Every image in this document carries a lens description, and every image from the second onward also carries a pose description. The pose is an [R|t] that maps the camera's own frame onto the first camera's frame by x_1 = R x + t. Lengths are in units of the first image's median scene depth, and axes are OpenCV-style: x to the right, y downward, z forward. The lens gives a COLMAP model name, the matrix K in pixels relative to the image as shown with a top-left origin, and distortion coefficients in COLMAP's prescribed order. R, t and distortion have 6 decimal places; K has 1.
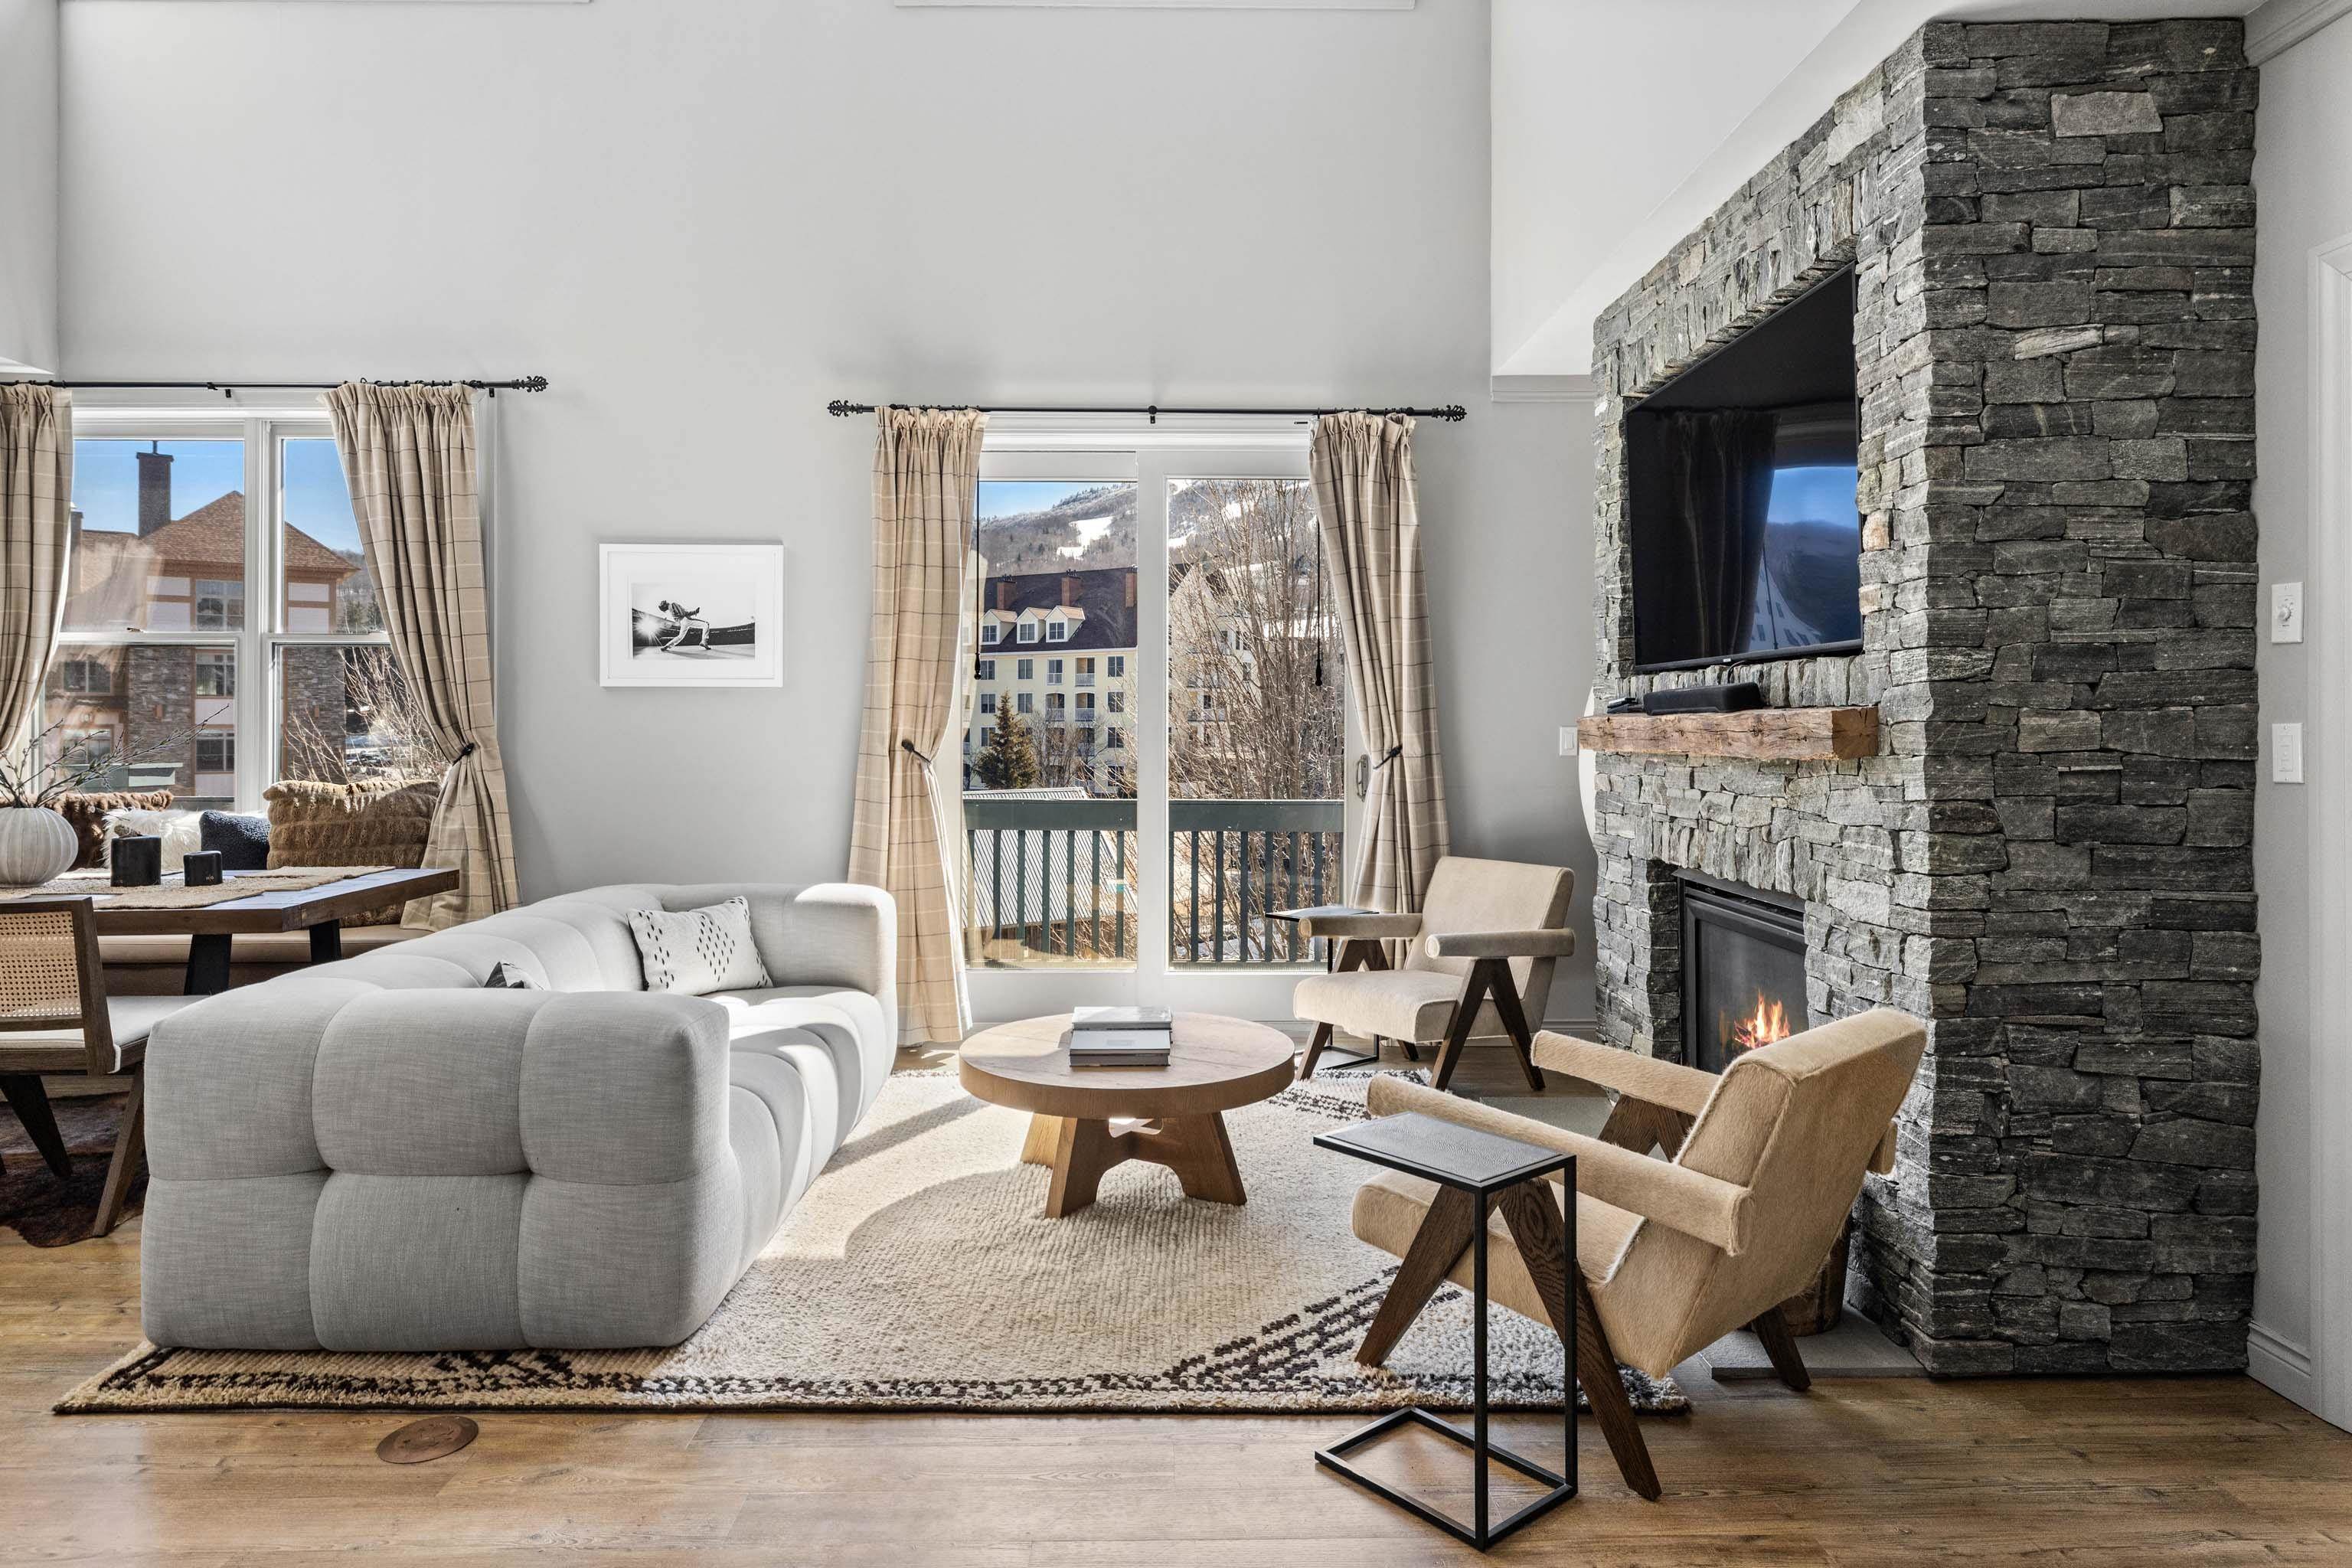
lens RADIAL K [[1401.2, 0, 1171.2], [0, 1401.2, 716.8], [0, 0, 1]] dist [-0.001645, -0.000566]
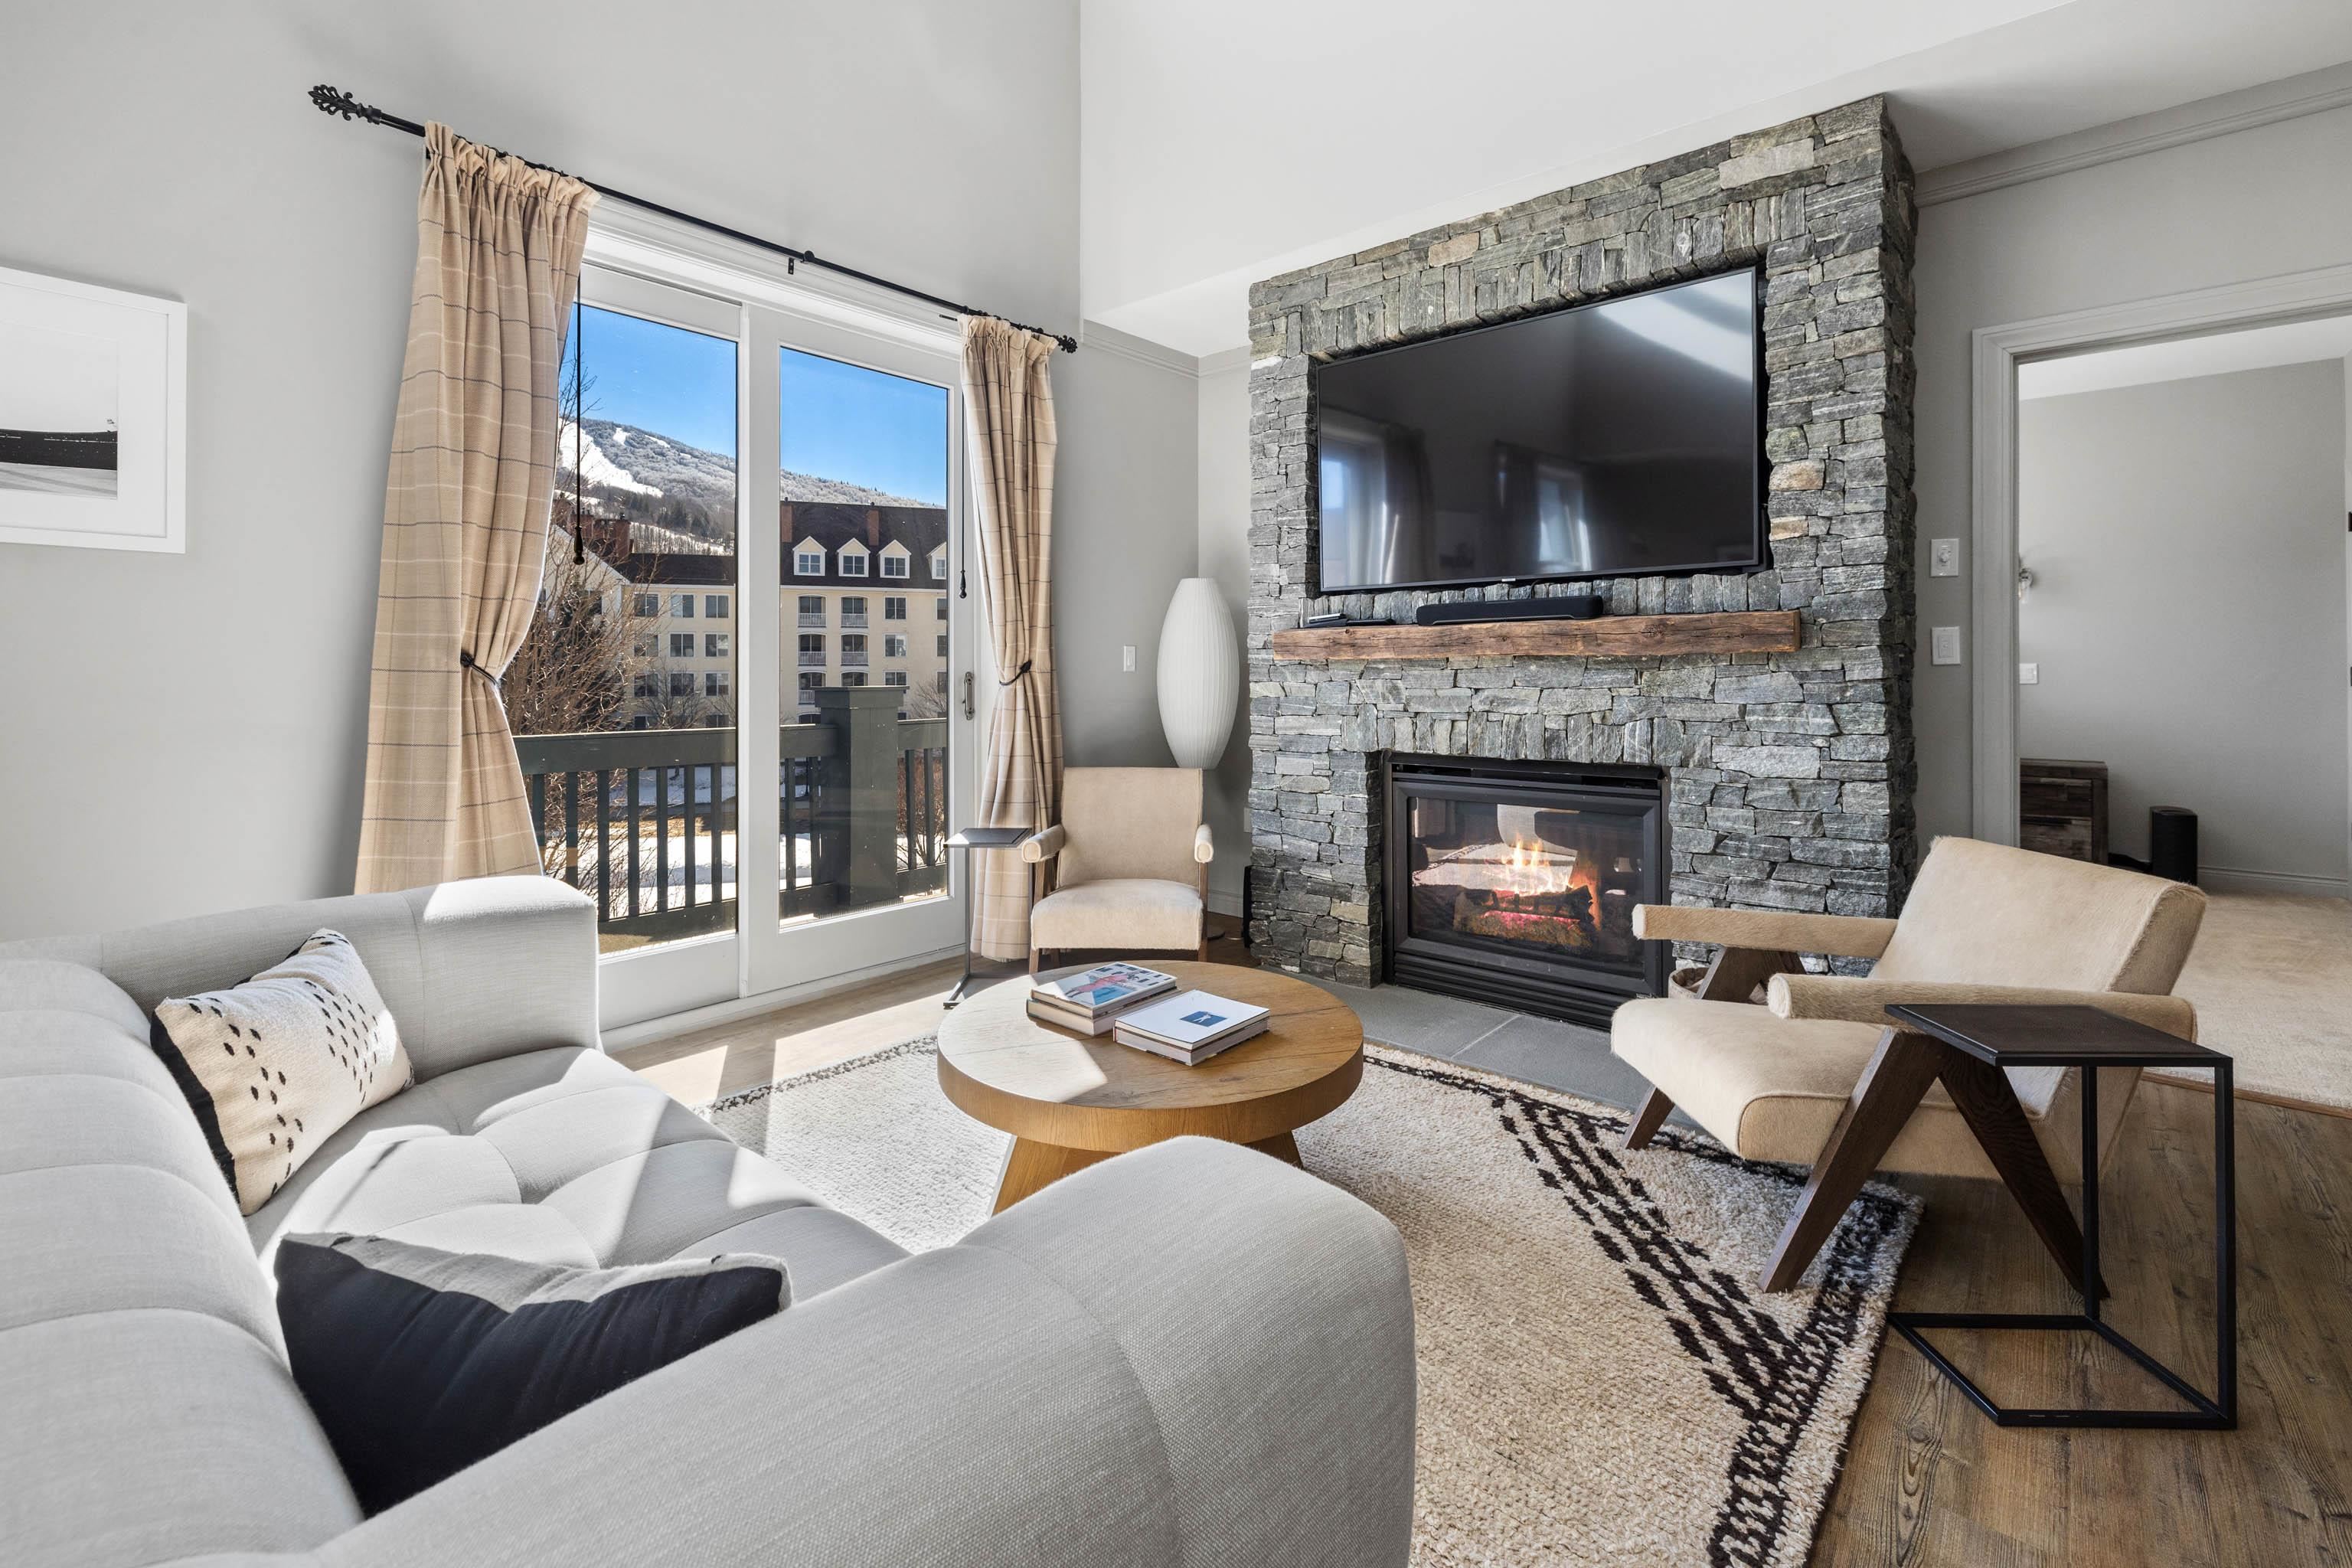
lens RADIAL K [[1037.6, 0, 1171.4], [0, 1037.6, 666.1], [0, 0, 1]] dist [0.000427, -0.000133]
pose [[0.667526, 0.000248, 0.744586, -0.323476], [-0.000229, 1.000000, -0.000128, 0.023983], [-0.744586, -0.000085, 0.667526, 0.422374]]
